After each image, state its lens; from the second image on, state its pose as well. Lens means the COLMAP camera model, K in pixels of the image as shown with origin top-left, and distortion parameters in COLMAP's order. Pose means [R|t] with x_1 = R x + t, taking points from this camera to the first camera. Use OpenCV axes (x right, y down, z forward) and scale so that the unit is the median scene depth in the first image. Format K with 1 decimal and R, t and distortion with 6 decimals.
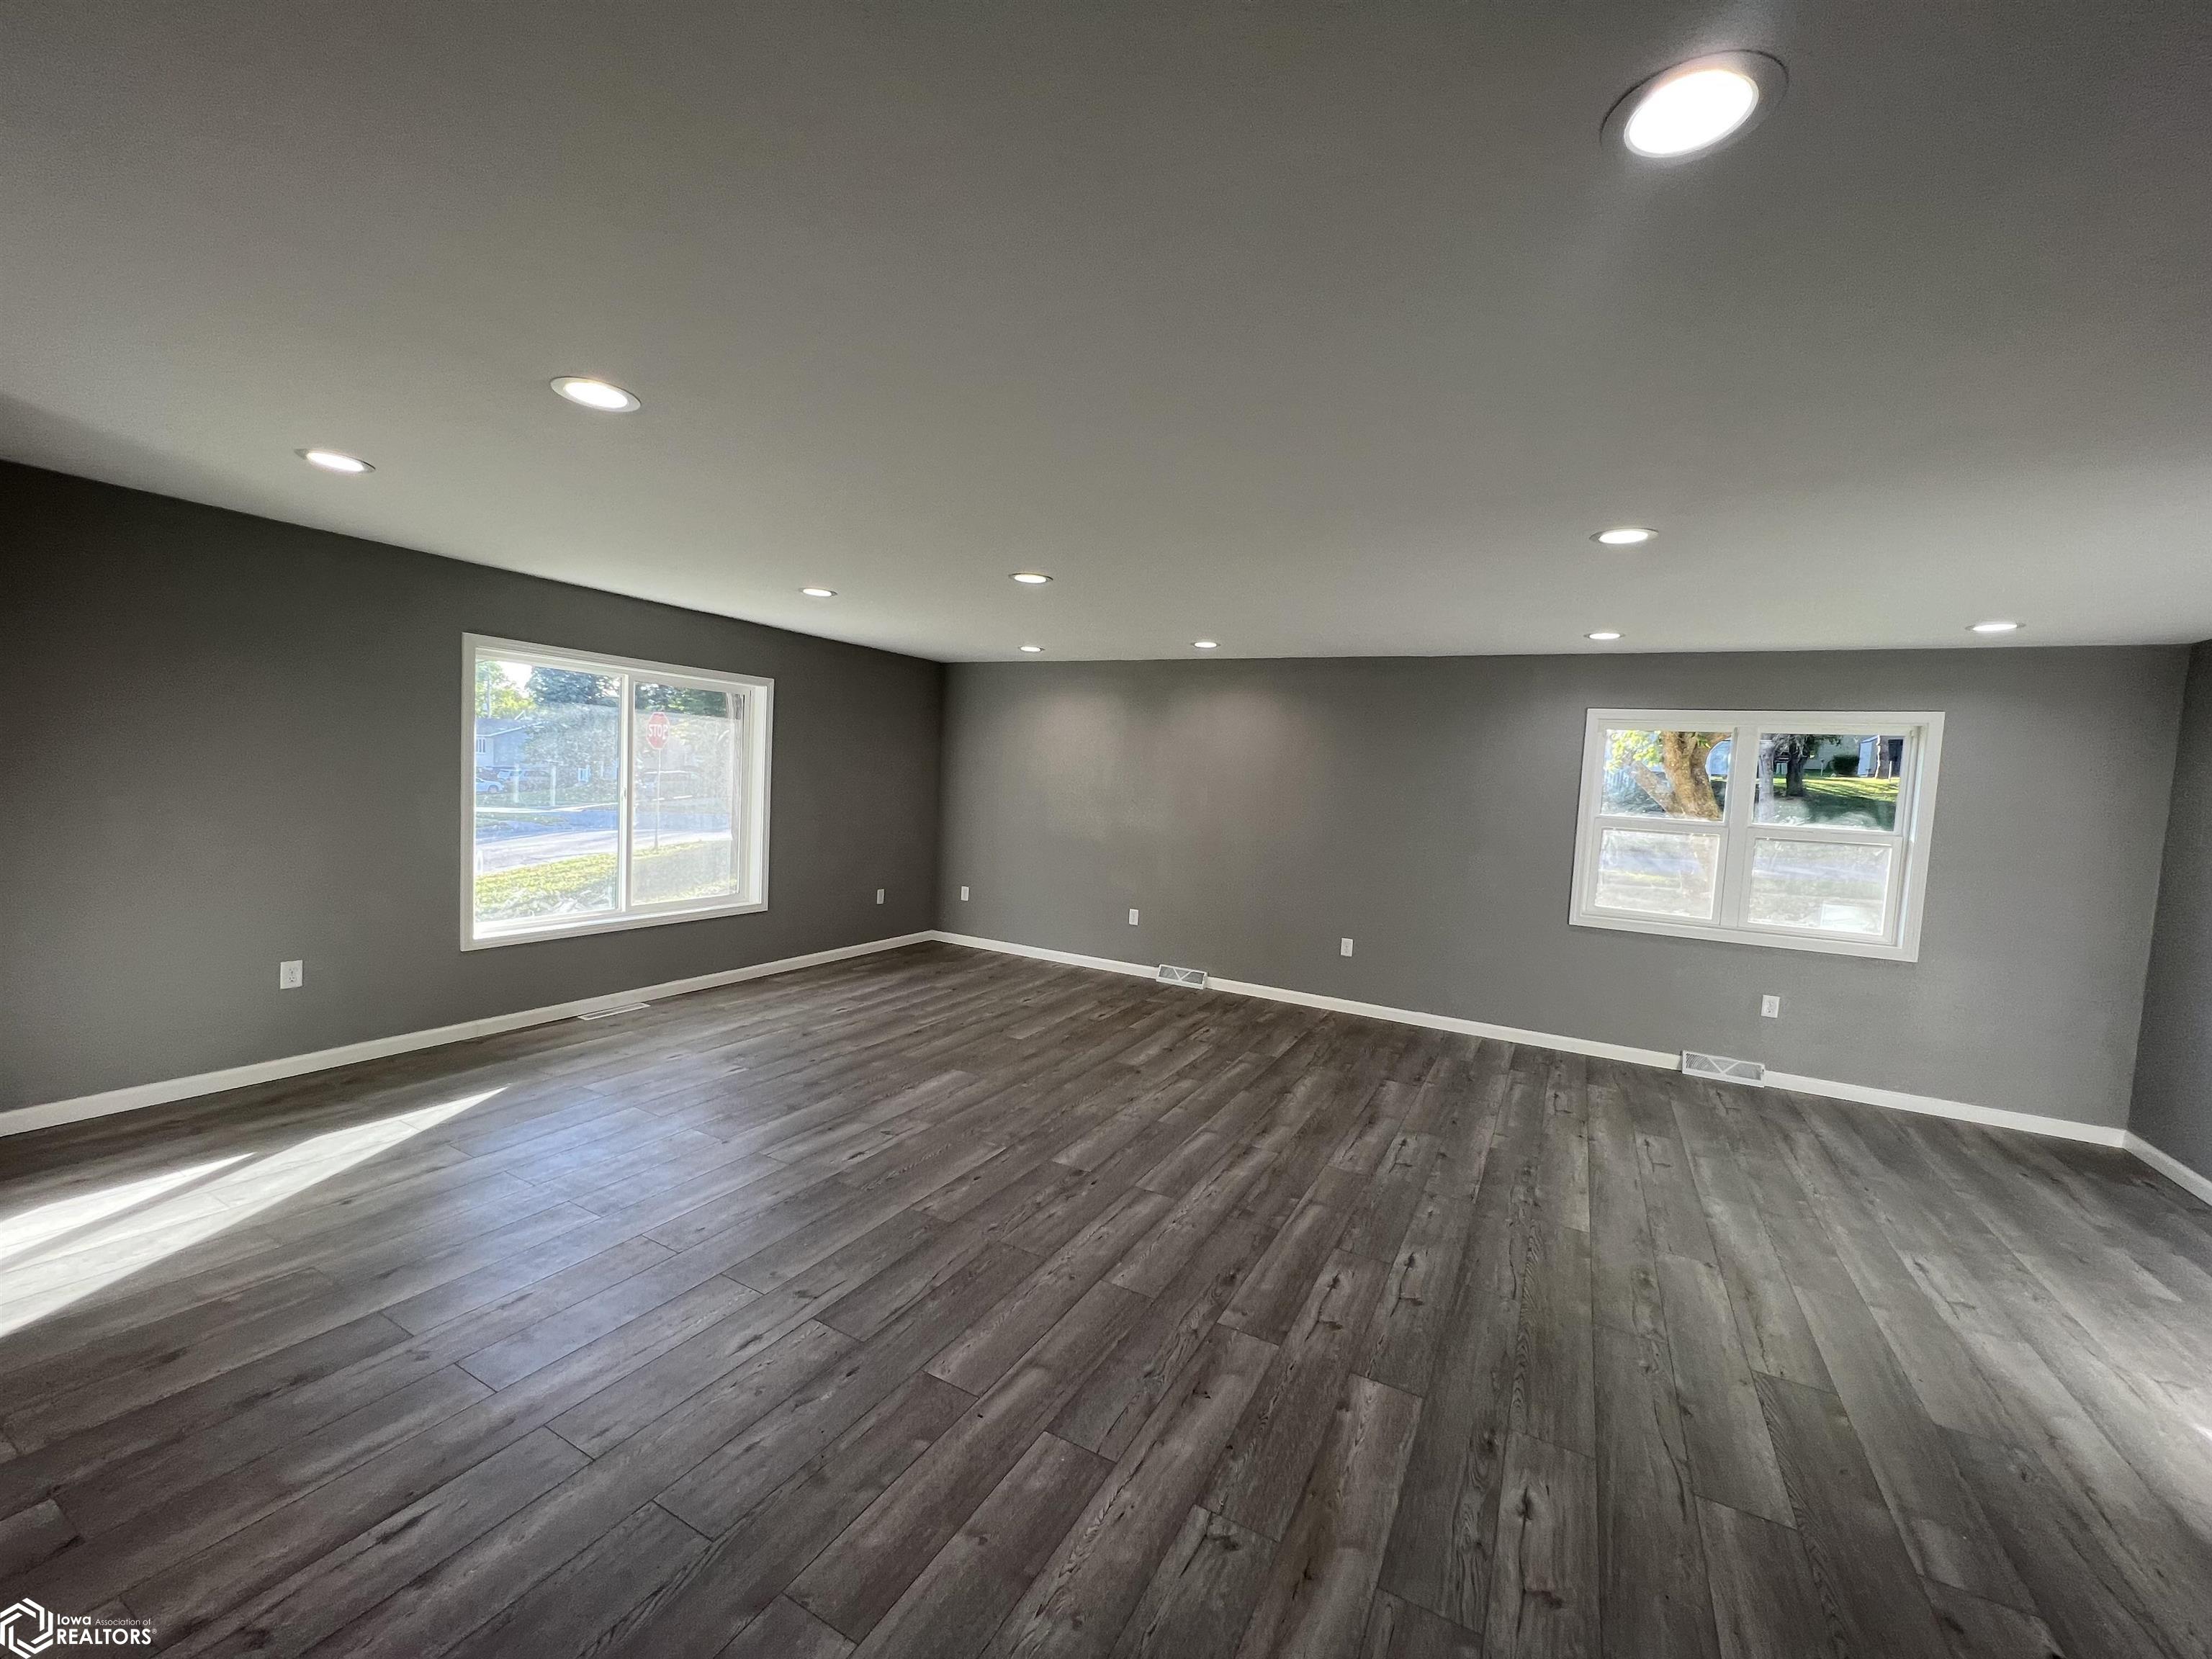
lens RADIAL K [[881.5, 0, 1105.0], [0, 881.5, 829.8], [0, 0, 1]] dist [-0.003435, 0.000725]
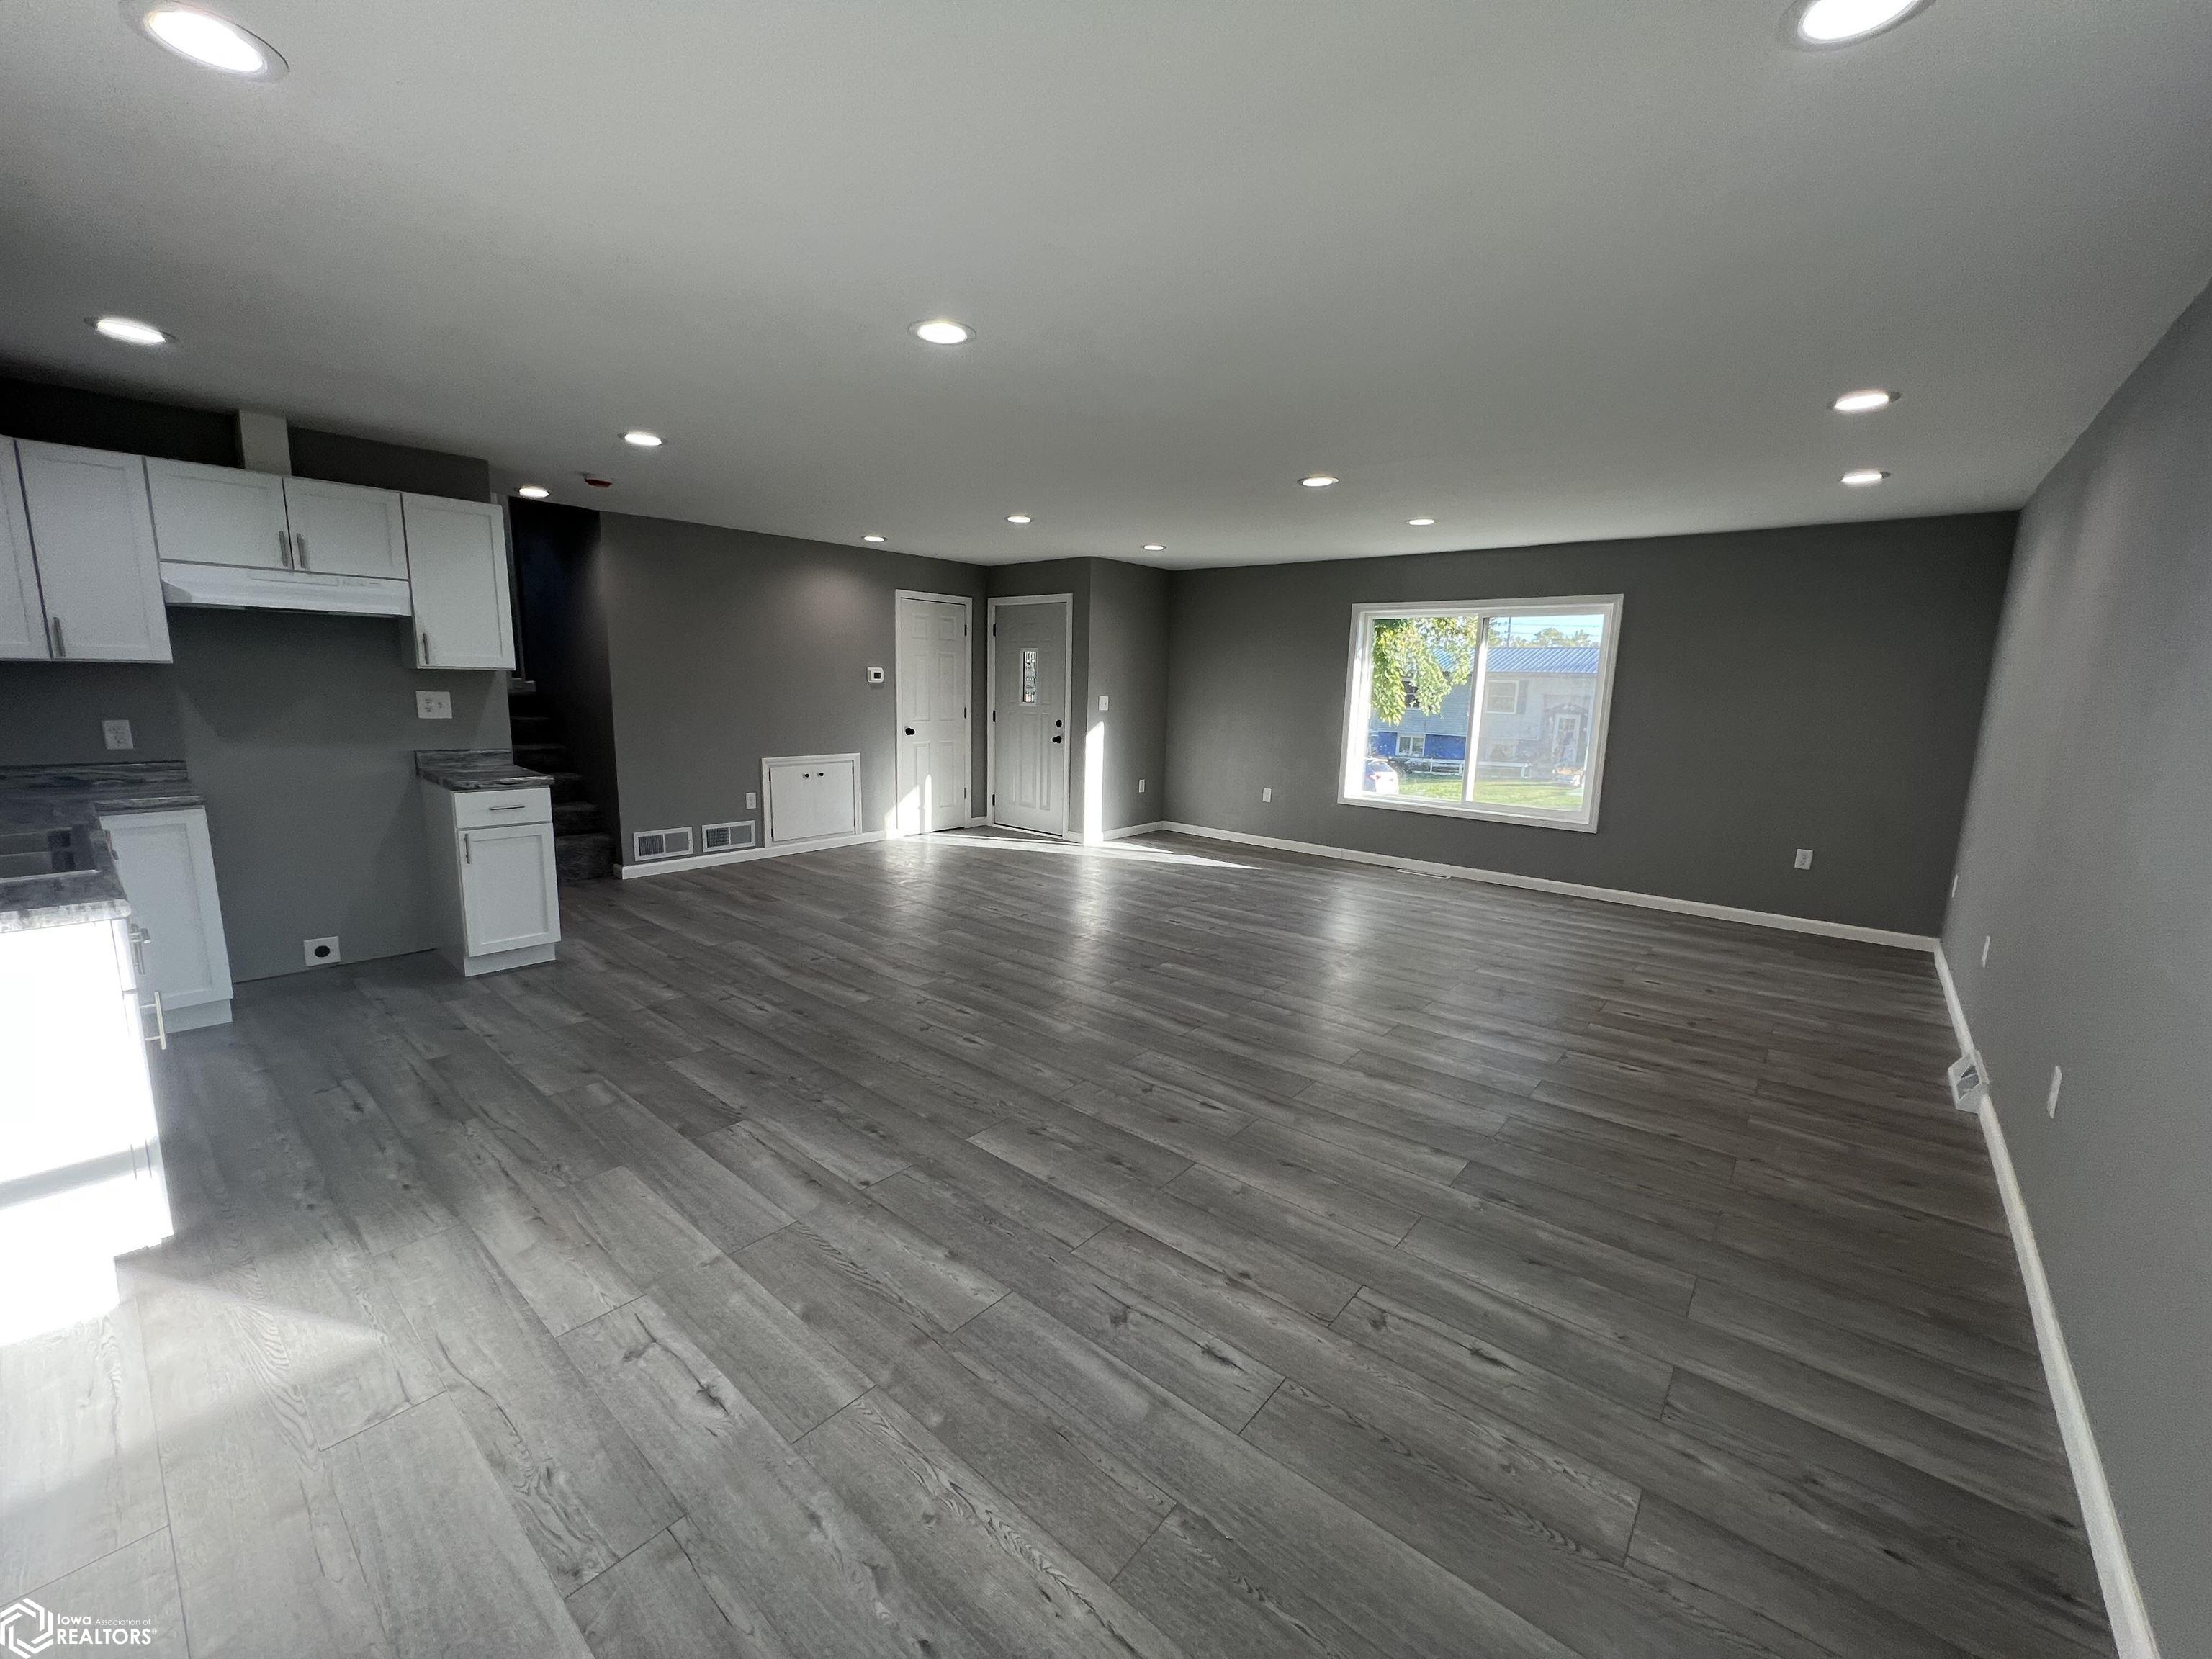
lens RADIAL K [[881.5, 0, 1104.9], [0, 881.5, 826.6], [0, 0, 1]] dist [-0.003435, 0.000725]
pose [[-0.202091, 0.102340, -0.974005, 1.244763], [-0.096302, 0.987629, 0.123753, 0.027264], [0.974621, 0.118808, -0.189735, 1.171708]]
